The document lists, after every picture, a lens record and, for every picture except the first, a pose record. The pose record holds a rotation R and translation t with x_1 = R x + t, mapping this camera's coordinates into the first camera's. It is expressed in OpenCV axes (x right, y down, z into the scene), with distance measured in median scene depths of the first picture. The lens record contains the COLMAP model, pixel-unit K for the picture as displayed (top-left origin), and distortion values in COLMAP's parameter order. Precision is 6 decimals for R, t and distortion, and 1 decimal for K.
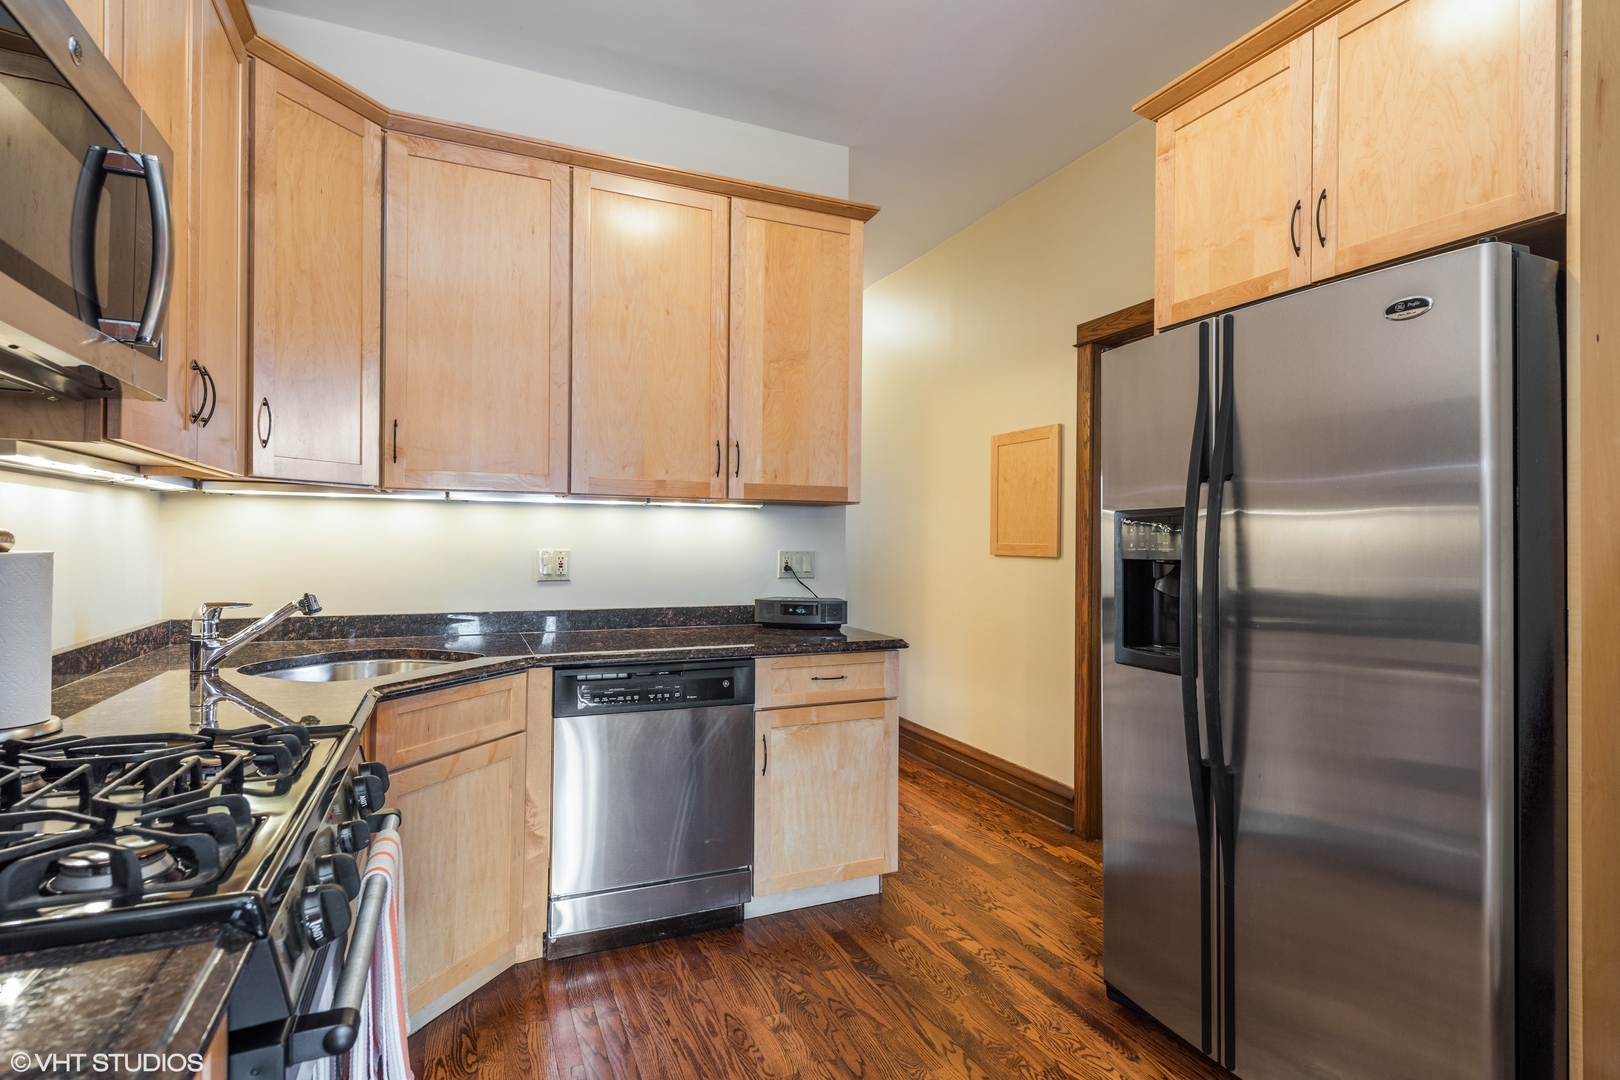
lens RADIAL K [[796.9, 0, 806.7], [0, 796.9, 550.6], [0, 0, 1]] dist [0.018324, -0.000541]
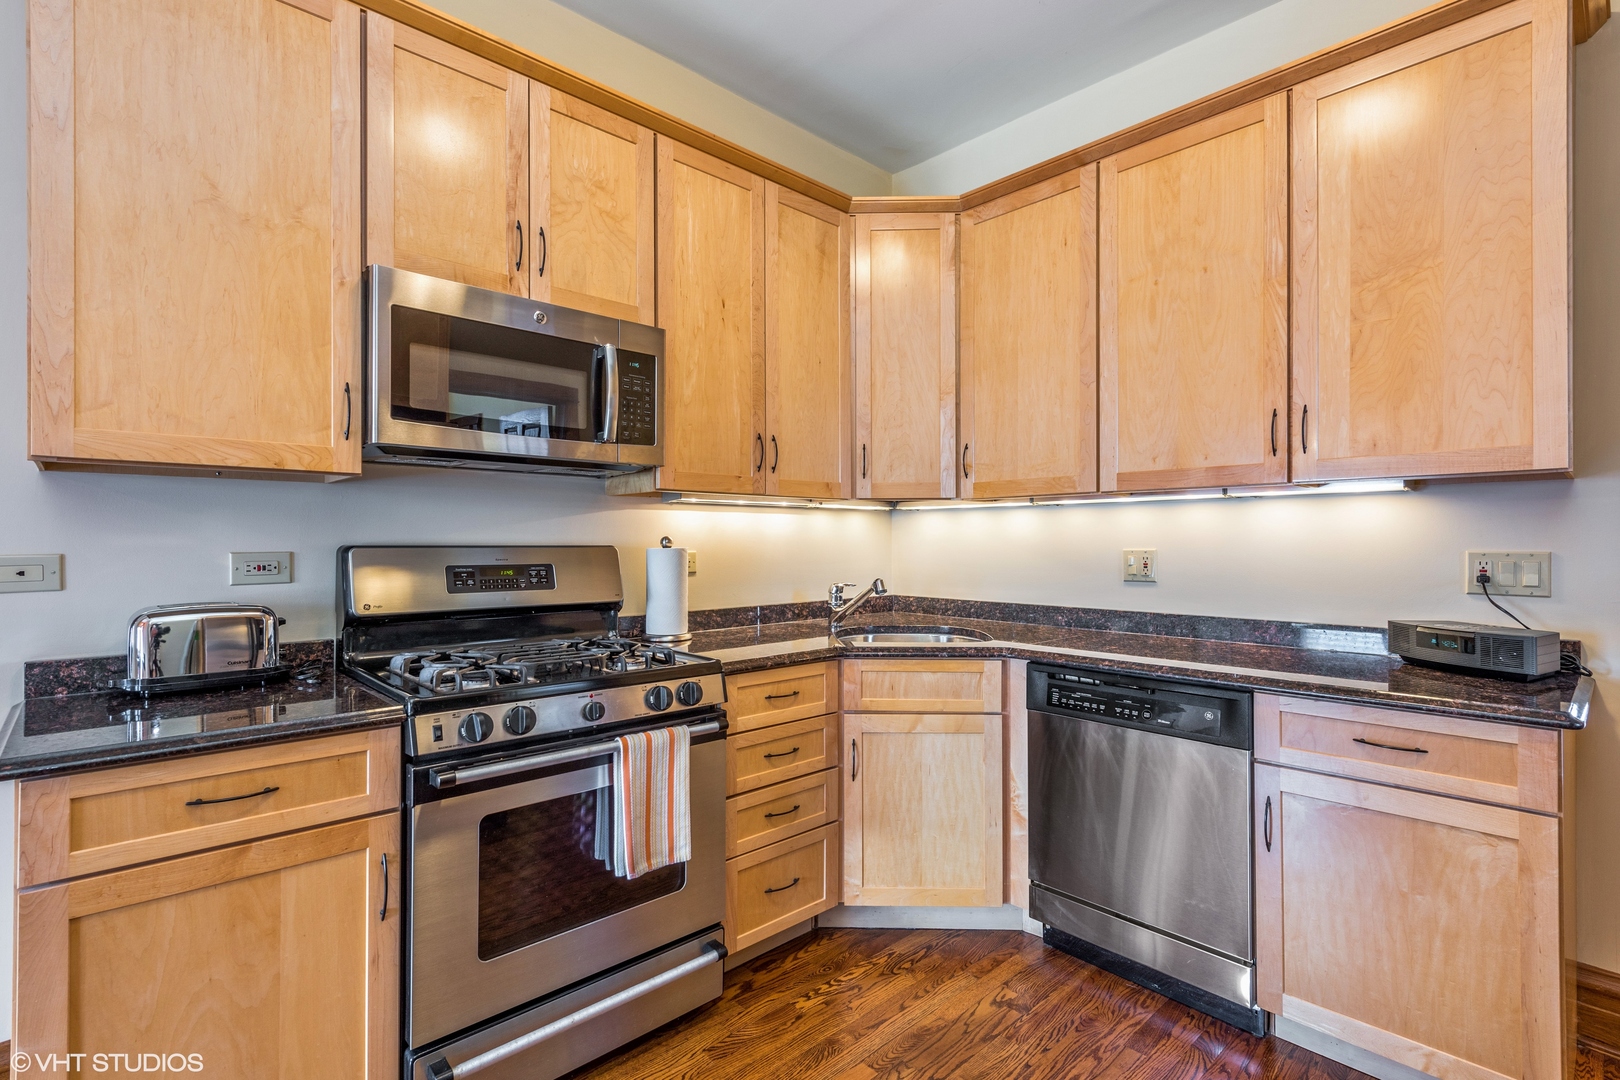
lens RADIAL K [[774.7, 0, 814.0], [0, 774.7, 543.6], [0, 0, 1]] dist [0.014088, -0.000662]
pose [[0.339042, -0.004939, -0.940758, 0.508143], [-0.003715, 0.999971, -0.006589, -0.000139], [0.940764, 0.005728, 0.339014, 0.360355]]
